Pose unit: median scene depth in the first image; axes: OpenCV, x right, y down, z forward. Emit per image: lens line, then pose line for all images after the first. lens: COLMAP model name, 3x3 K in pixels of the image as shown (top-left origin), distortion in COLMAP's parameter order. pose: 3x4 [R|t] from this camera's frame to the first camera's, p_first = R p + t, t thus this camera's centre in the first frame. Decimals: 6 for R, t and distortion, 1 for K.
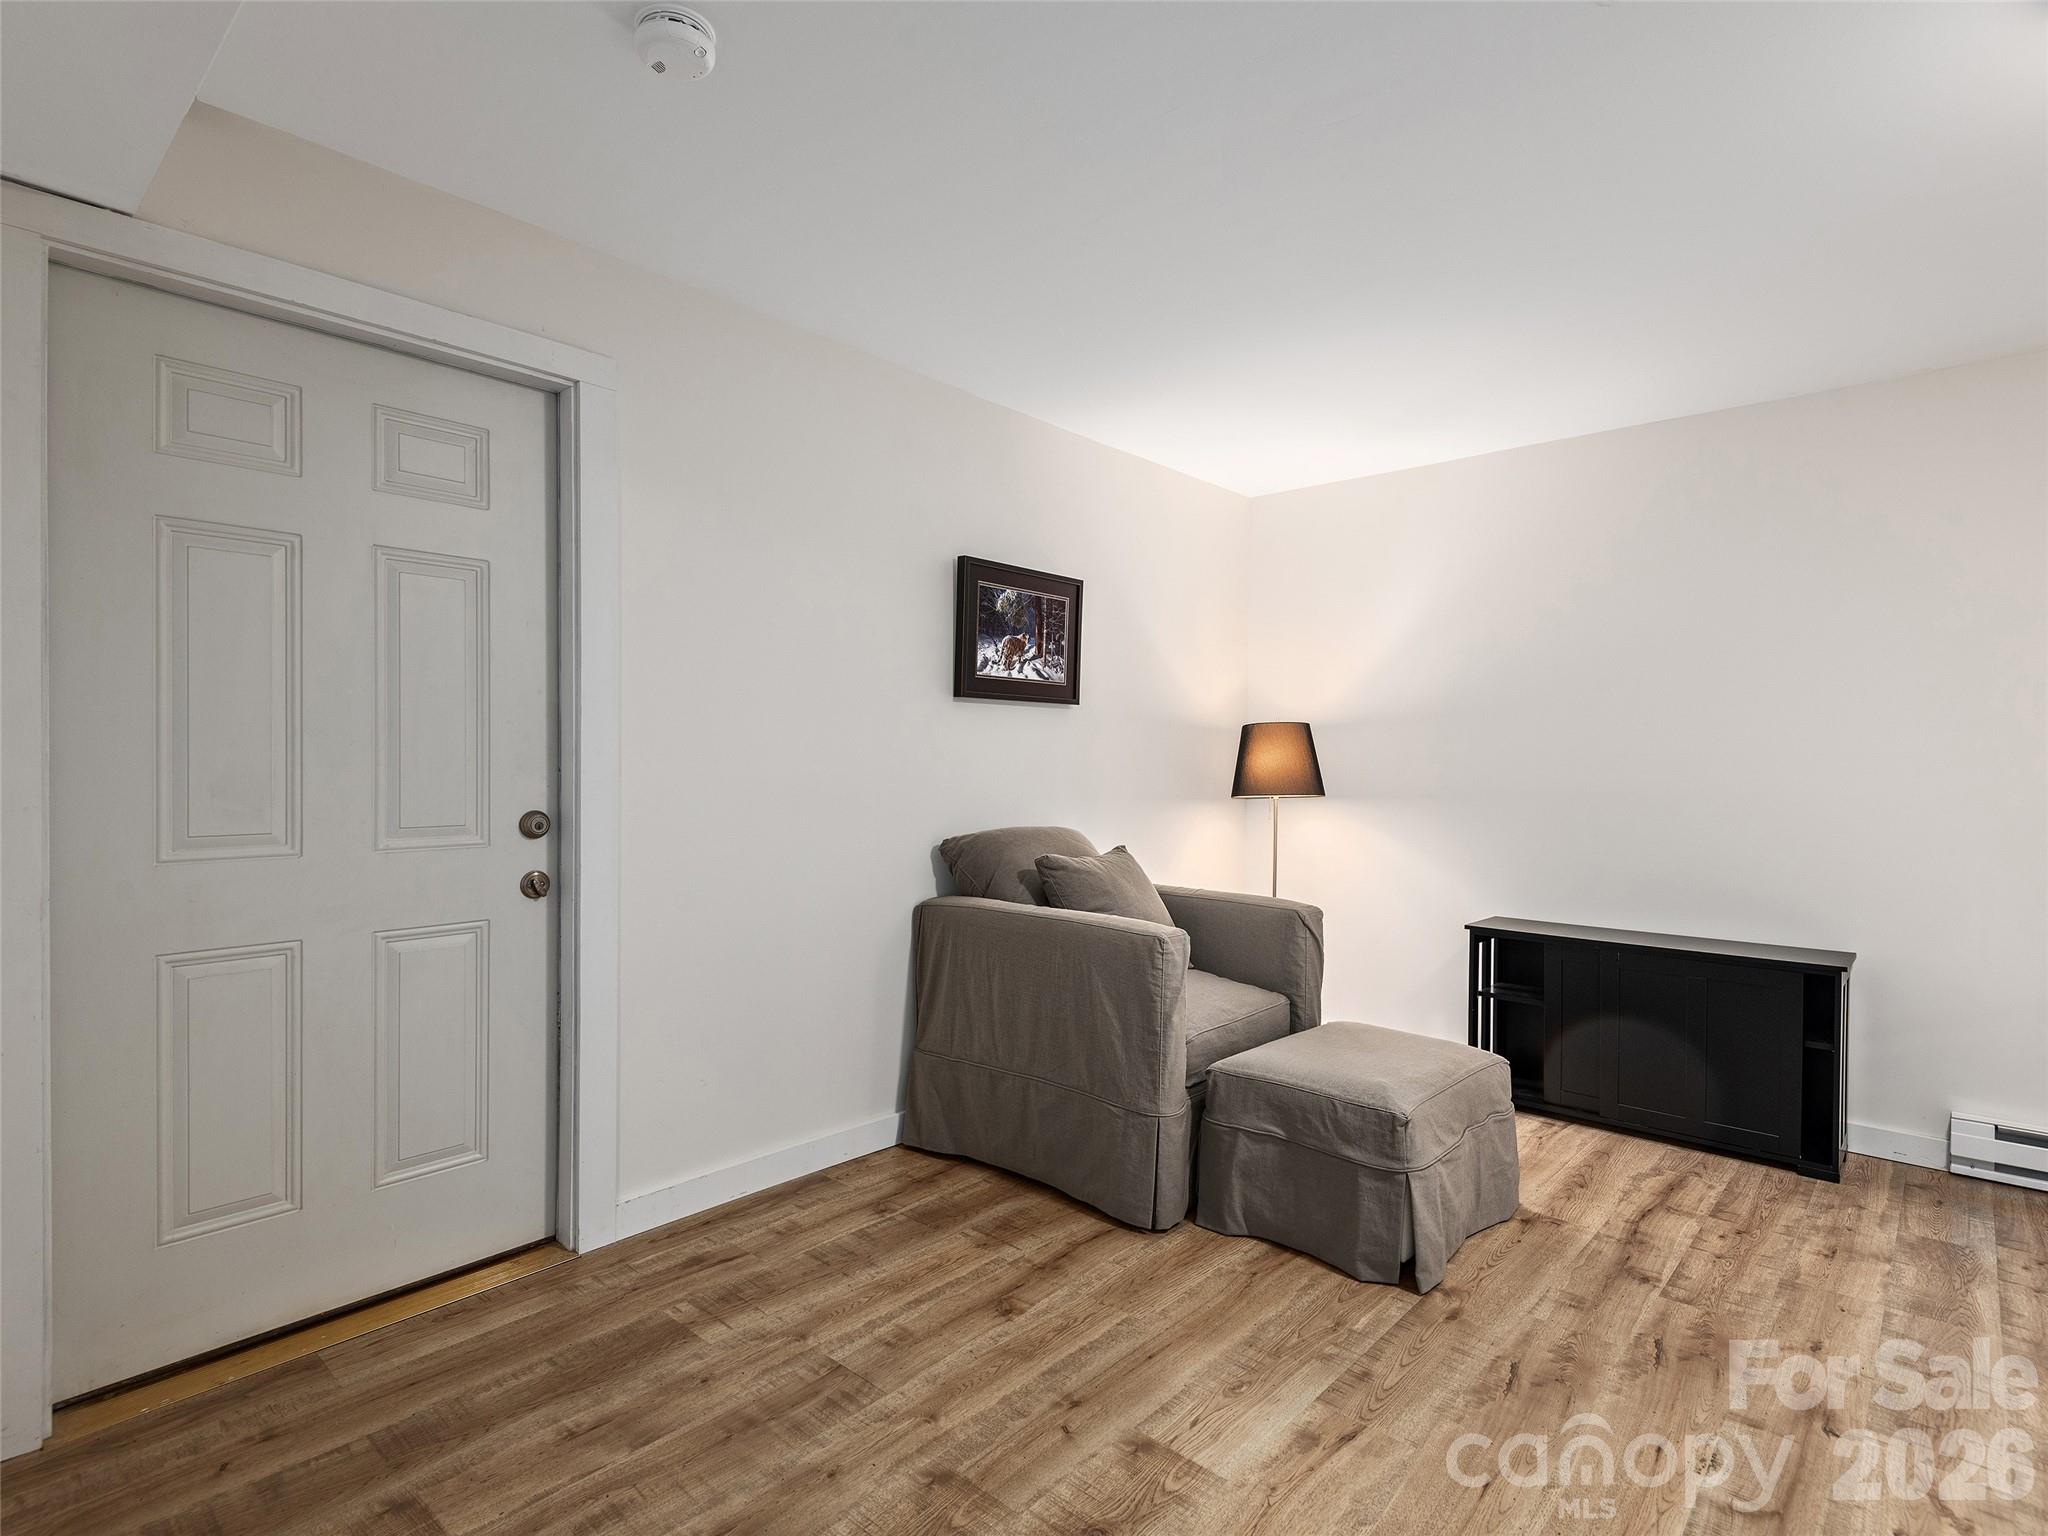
lens RADIAL K [[1033.7, 0, 1024.0], [0, 1033.7, 768.0], [0, 0, 1]] dist [0.036257, -0.020102]
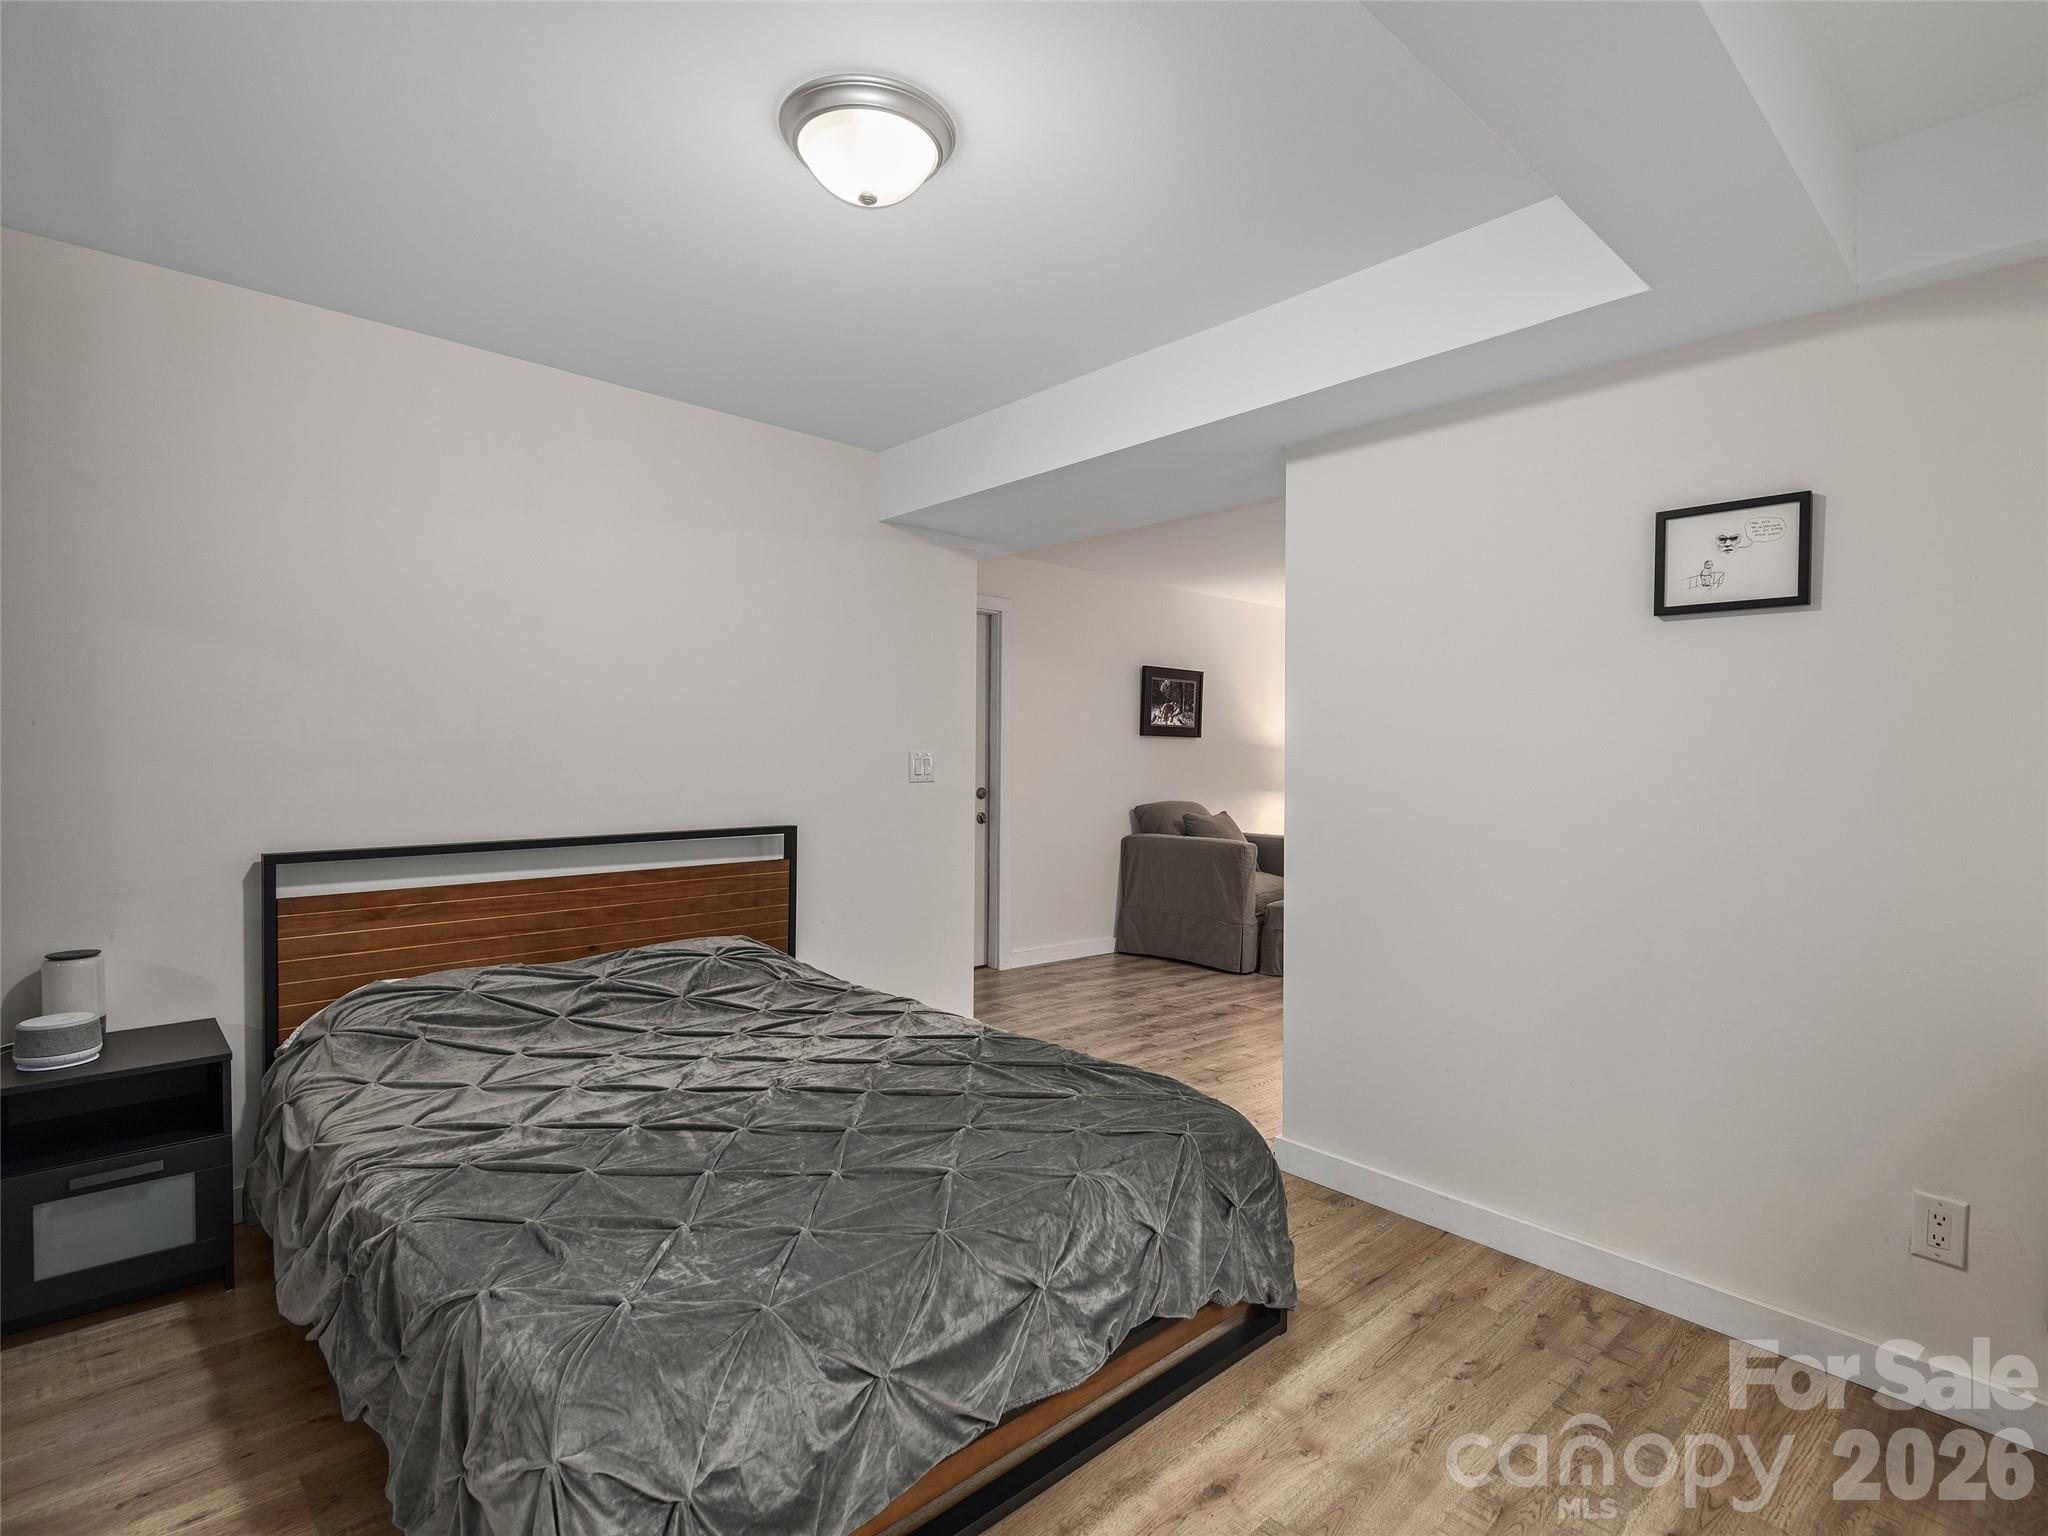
lens RADIAL K [[1001.0, 0, 1024.0], [0, 1001.0, 768.0], [0, 0, 1]] dist [0.001712, 0.000224]
pose [[0.995748, 0.000451, -0.092114, -0.114123], [-0.001169, 0.999969, -0.007742, 0.009946], [0.092108, 0.007817, 0.995718, -0.964474]]
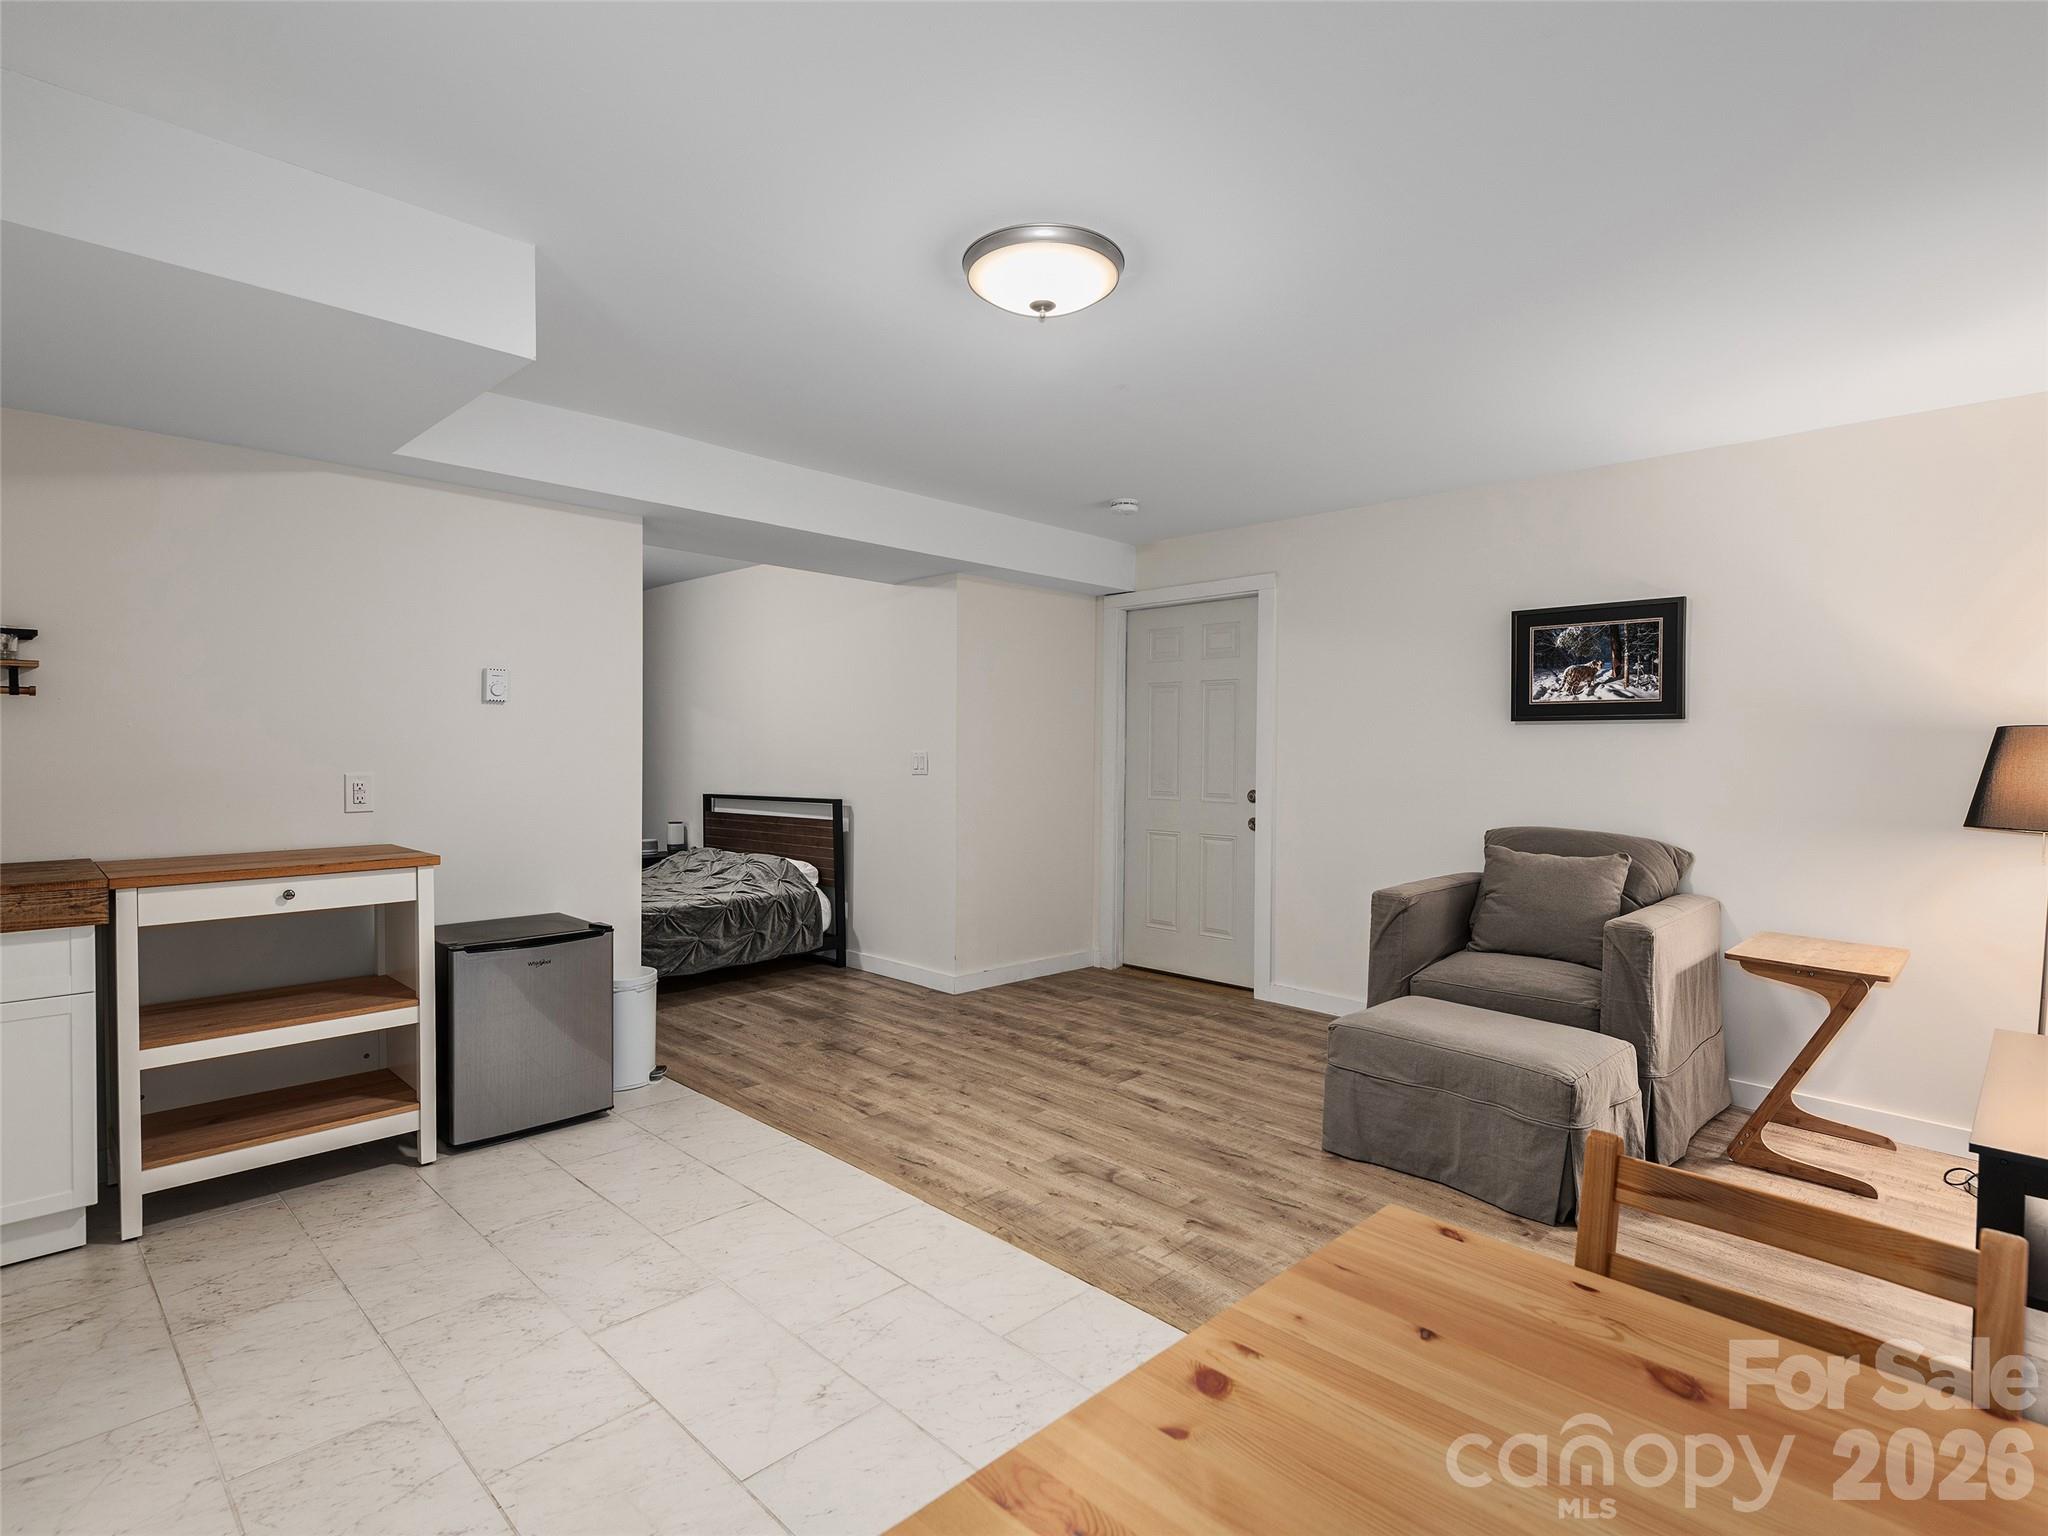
lens RADIAL K [[1033.7, 0, 1024.0], [0, 1033.7, 768.0], [0, 0, 1]] dist [0.036257, -0.020102]
pose [[-0.043204, 0.010894, -0.999007, 1.260944], [-0.015870, 0.999807, 0.011589, -0.016241], [0.998940, 0.016355, -0.043023, 0.452787]]
